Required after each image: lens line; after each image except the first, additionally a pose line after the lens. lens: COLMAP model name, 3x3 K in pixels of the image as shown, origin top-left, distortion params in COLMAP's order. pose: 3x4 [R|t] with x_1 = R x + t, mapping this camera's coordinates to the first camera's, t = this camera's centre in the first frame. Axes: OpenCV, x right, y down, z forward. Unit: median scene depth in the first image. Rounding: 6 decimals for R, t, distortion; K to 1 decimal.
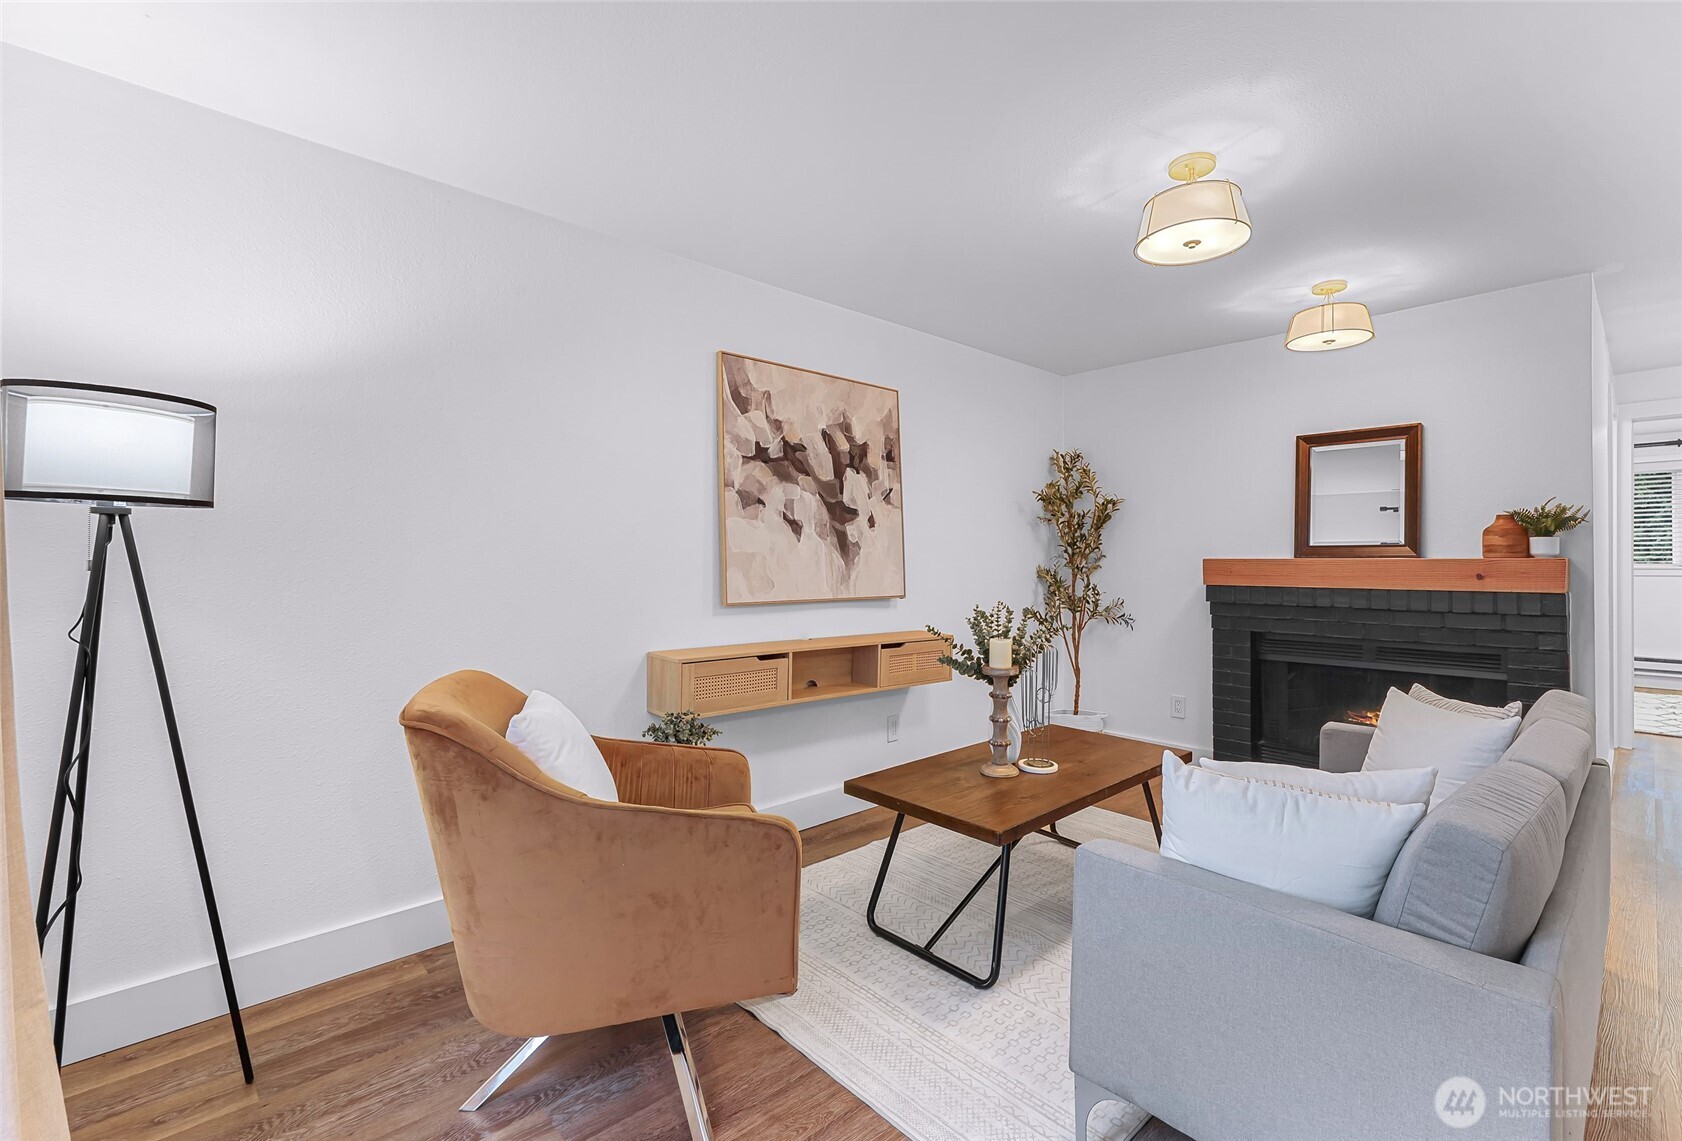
lens RADIAL K [[742.5, 0, 871.5], [0, 742.5, 562.8], [0, 0, 1]] dist [0.000362, -0.000009]
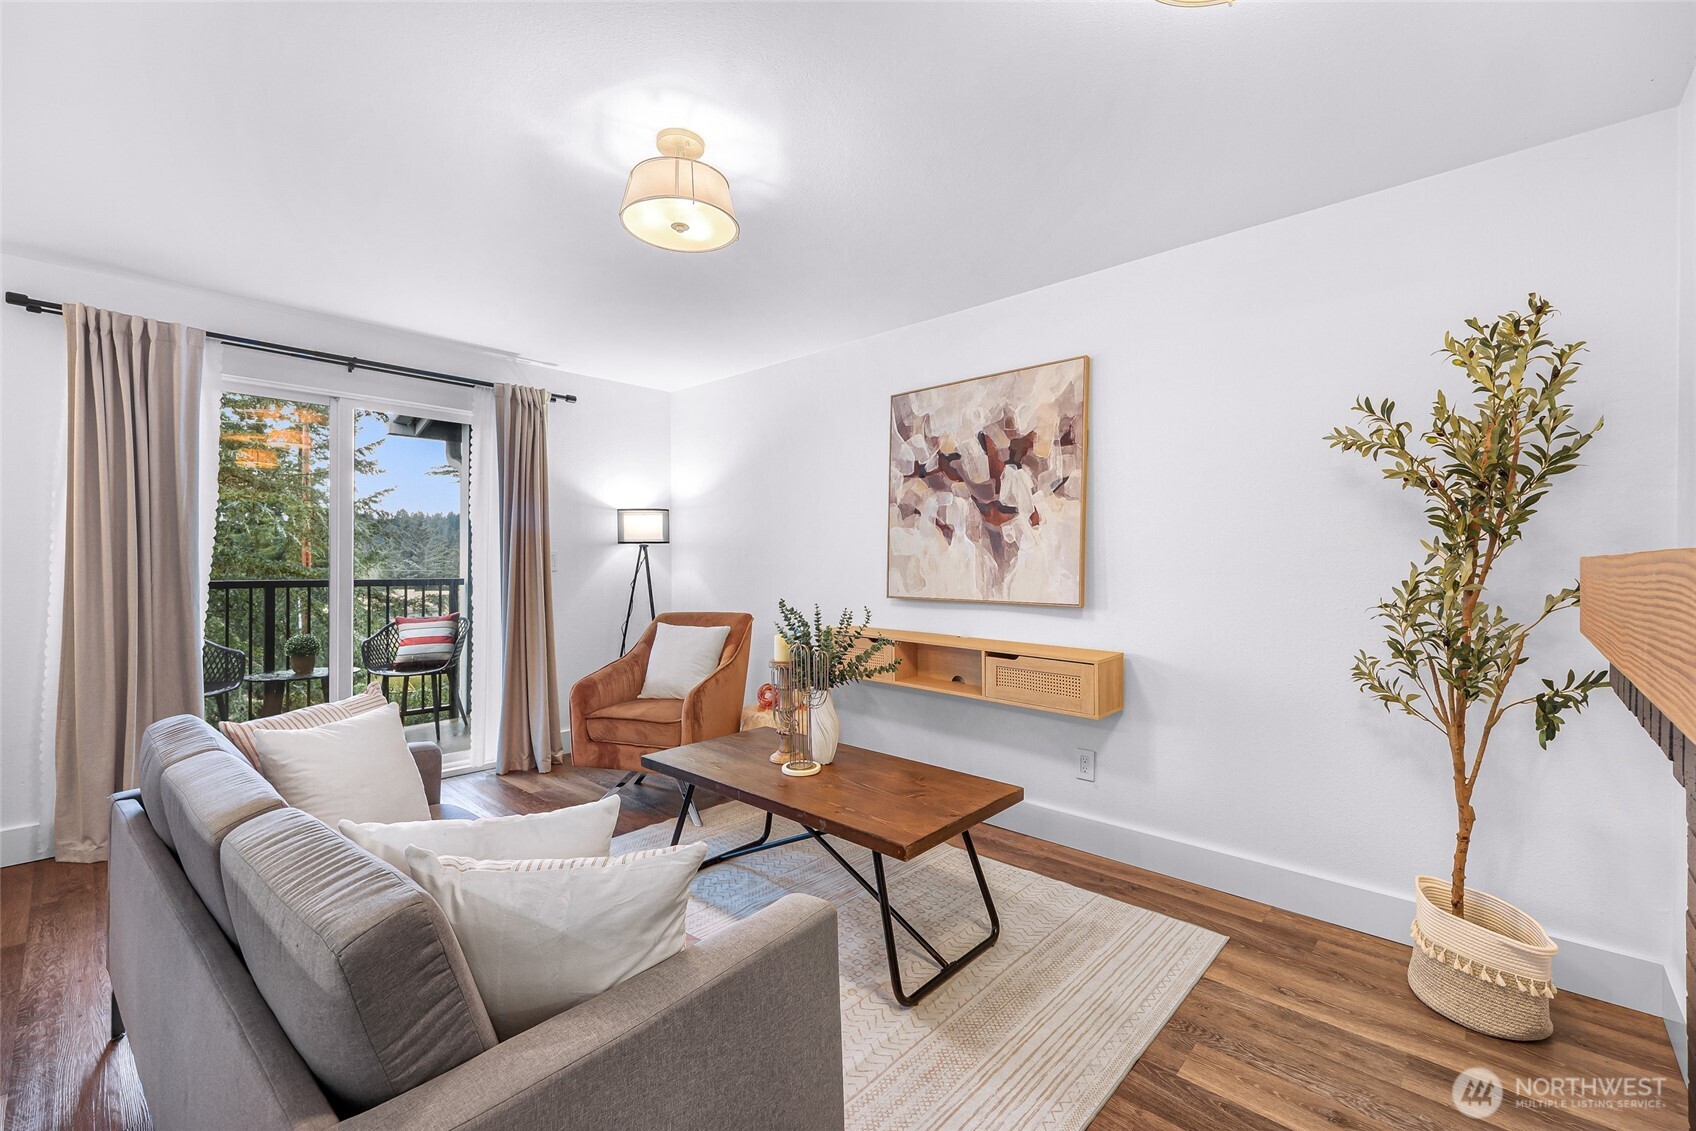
lens RADIAL K [[717.8, 0, 843.7], [0, 717.8, 564.4], [0, 0, 1]] dist [0.008675, -0.000197]
pose [[0.062437, 0.001319, -0.998048, 0.924715], [-0.004855, 0.999988, 0.001018, -0.000123], [0.998037, 0.004782, 0.062442, 0.776348]]
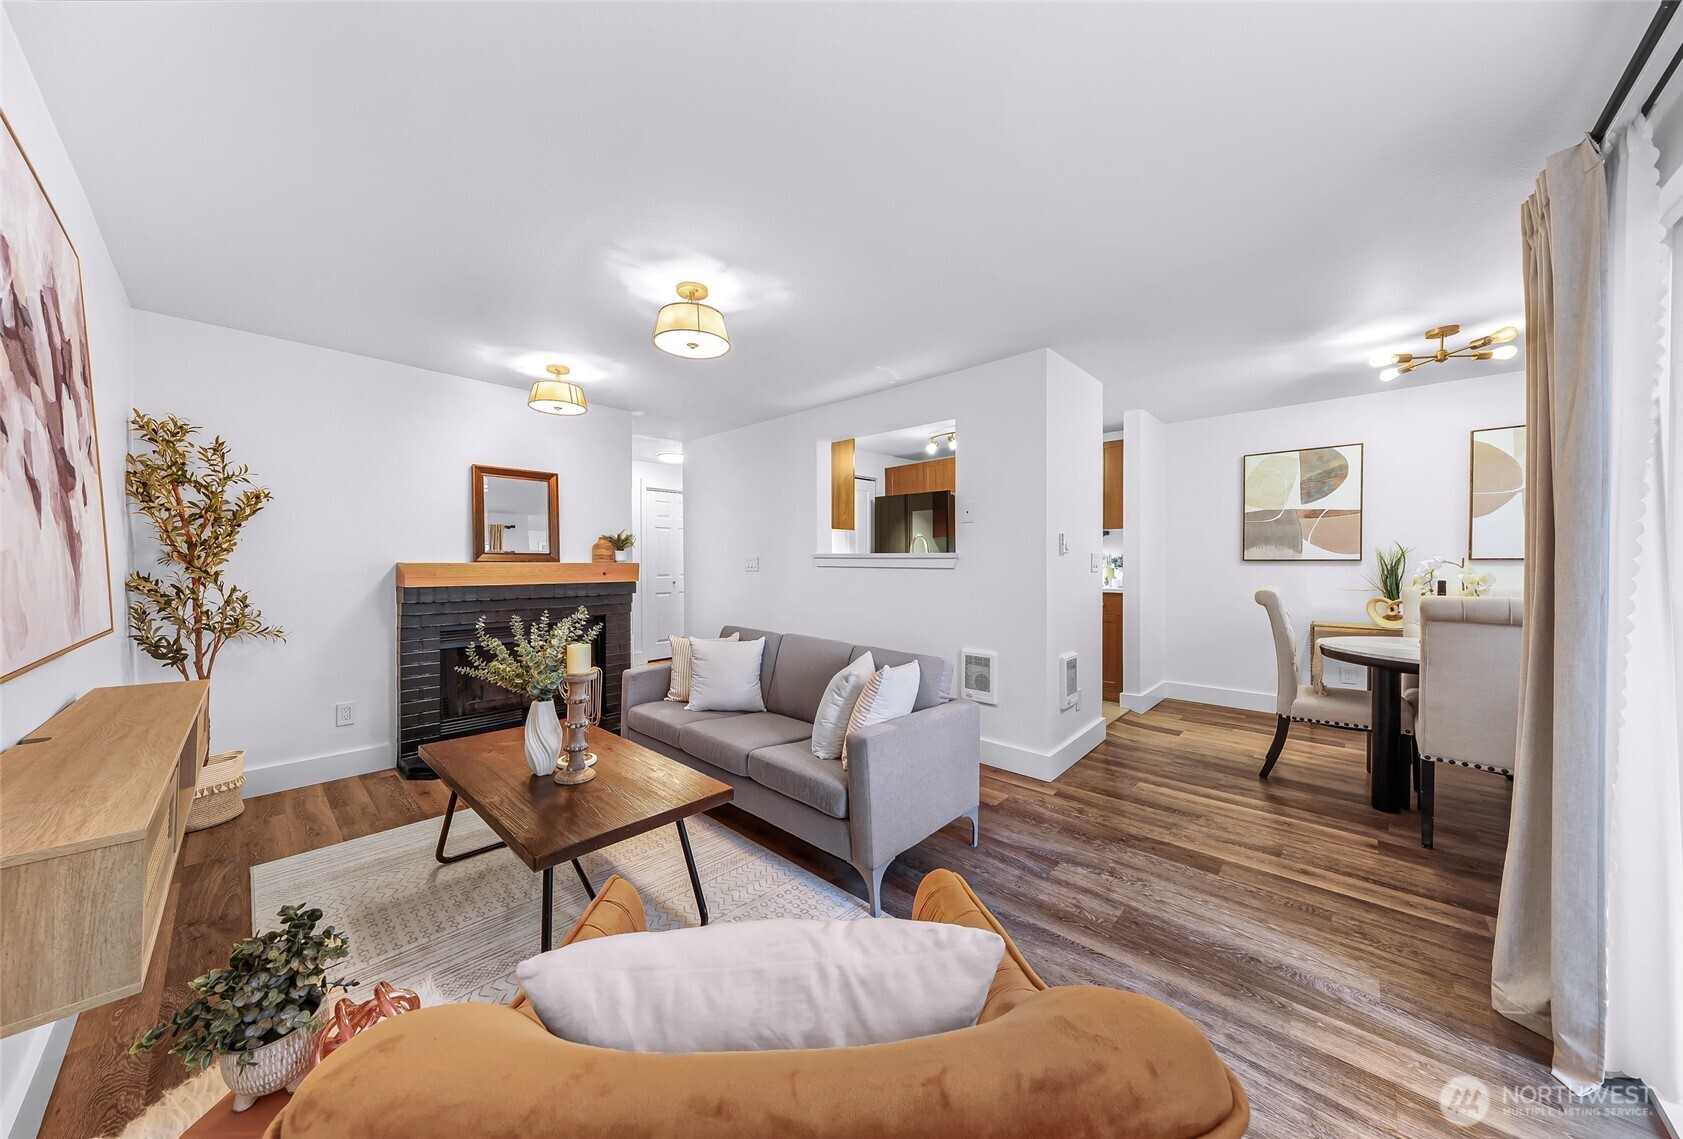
lens RADIAL K [[560.5, 0, 823.3], [0, 560.5, 567.1], [0, 0, 1]] dist [-0.000054, 0.000056]
pose [[-0.047513, -0.009199, 0.998828, -0.459655], [0.003841, 0.999949, 0.009392, -0.005262], [-0.998863, 0.004283, -0.047475, 0.534830]]
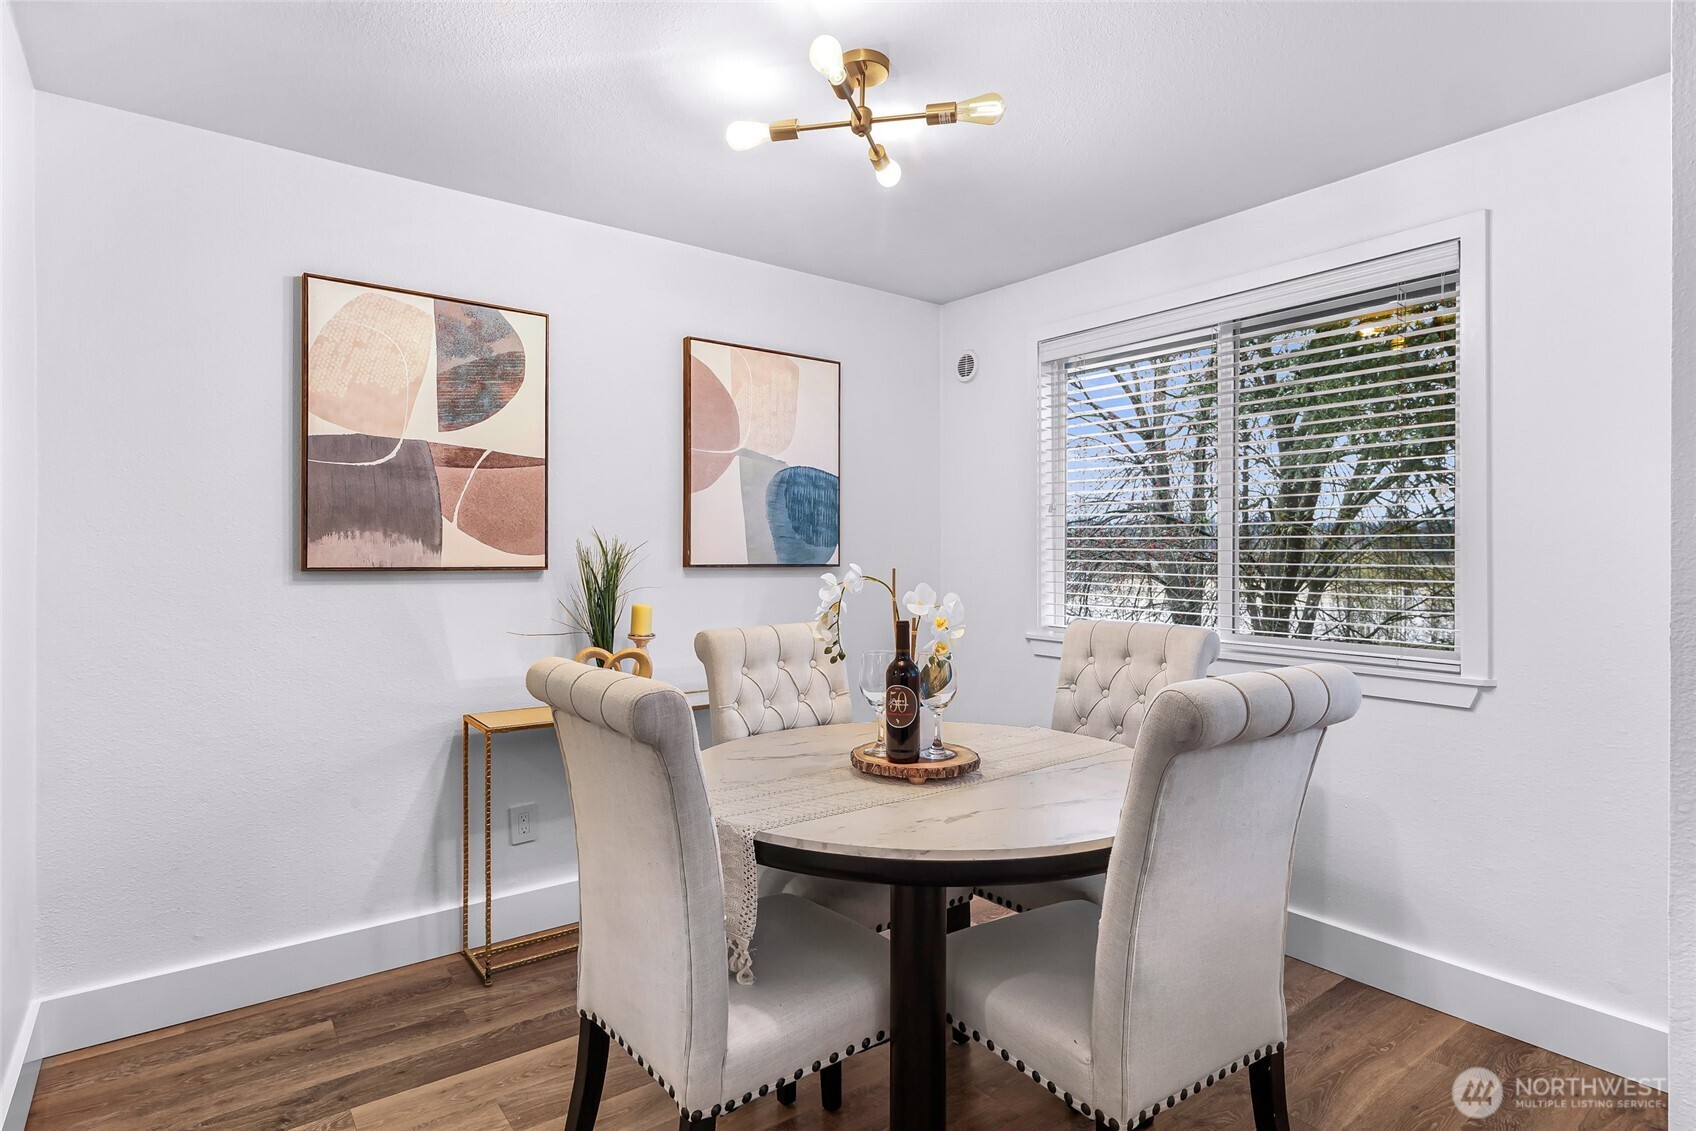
lens RADIAL K [[885.9, 0, 846.7], [0, 885.9, 555.6], [0, 0, 1]] dist [0.001669, -0.000170]
pose [[-0.993614, 0.000344, 0.112831, 0.316418], [0.000446, 1.000000, 0.000873, -0.017937], [-0.112830, 0.000918, -0.993614, 0.148024]]
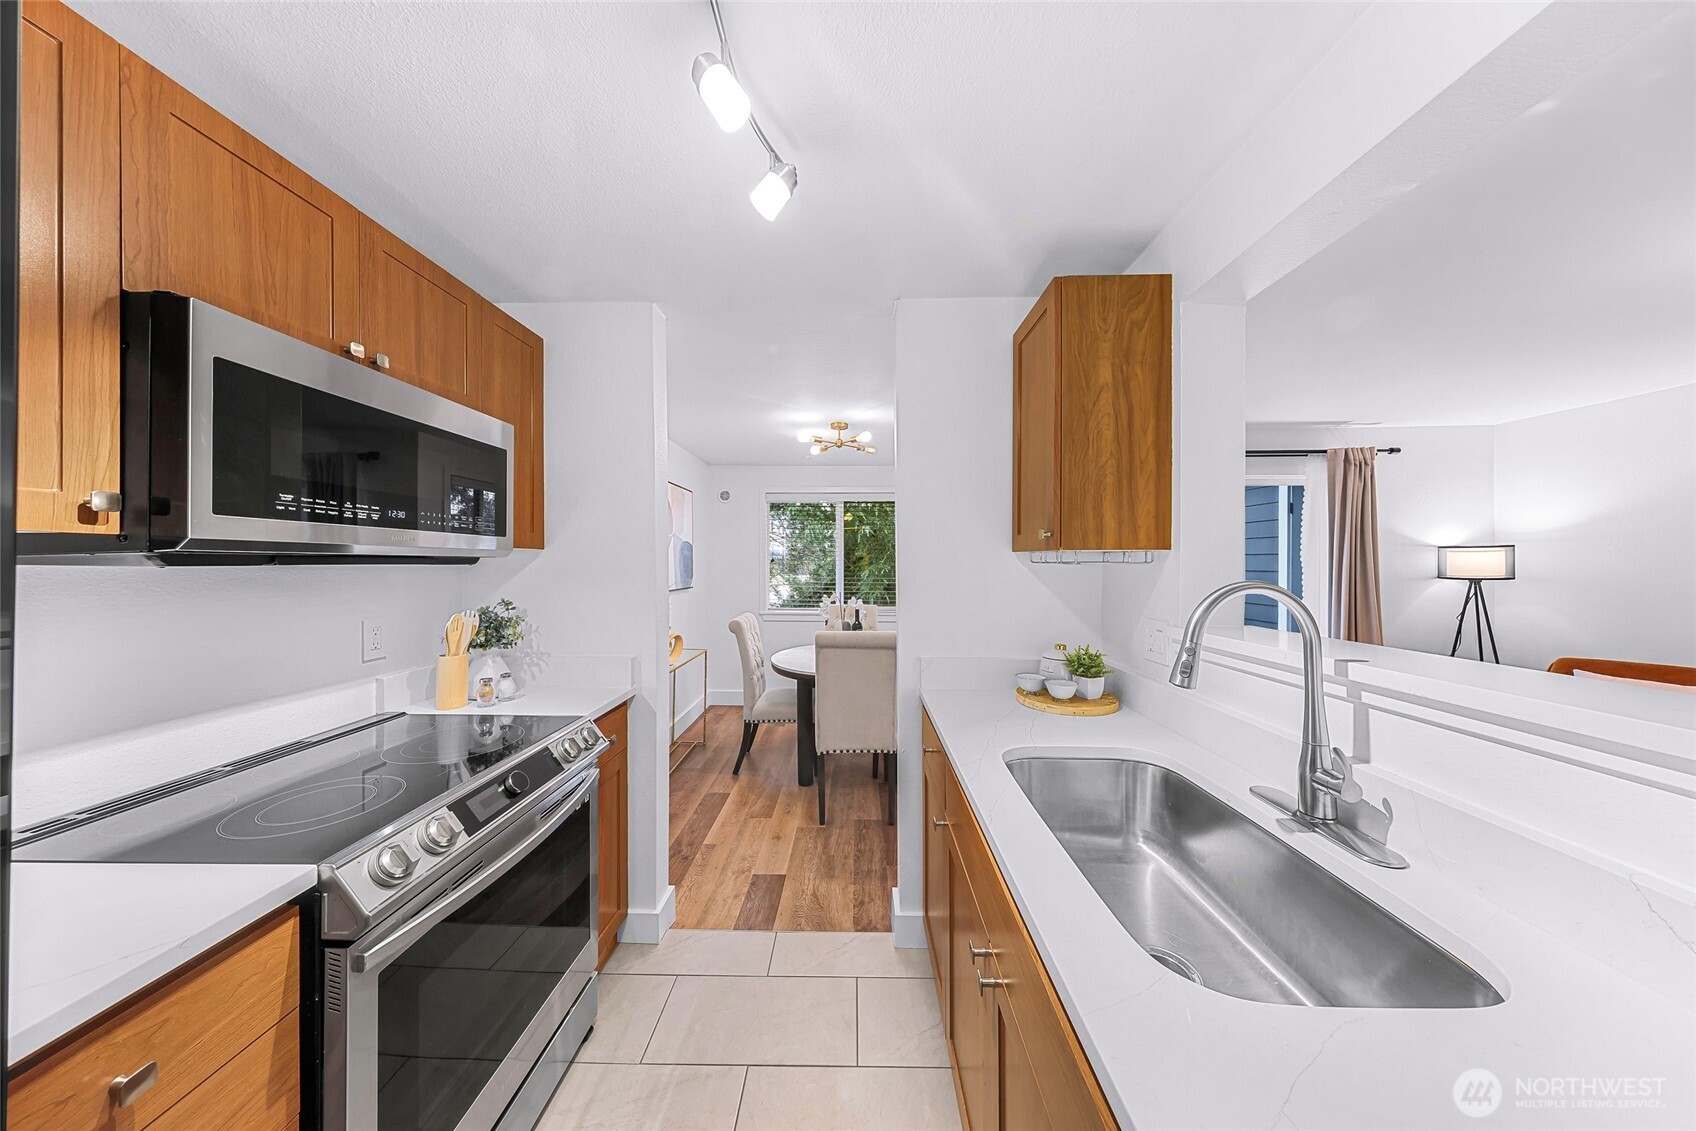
lens RADIAL K [[519.3, 0, 834.1], [0, 519.3, 565.3], [0, 0, 1]] dist [-0.000341, -0.000038]
pose [[-0.710180, 0.006588, -0.703990, 1.146291], [0.004240, 0.999978, 0.005081, -0.075336], [0.704008, 0.000624, -0.710192, 0.301591]]
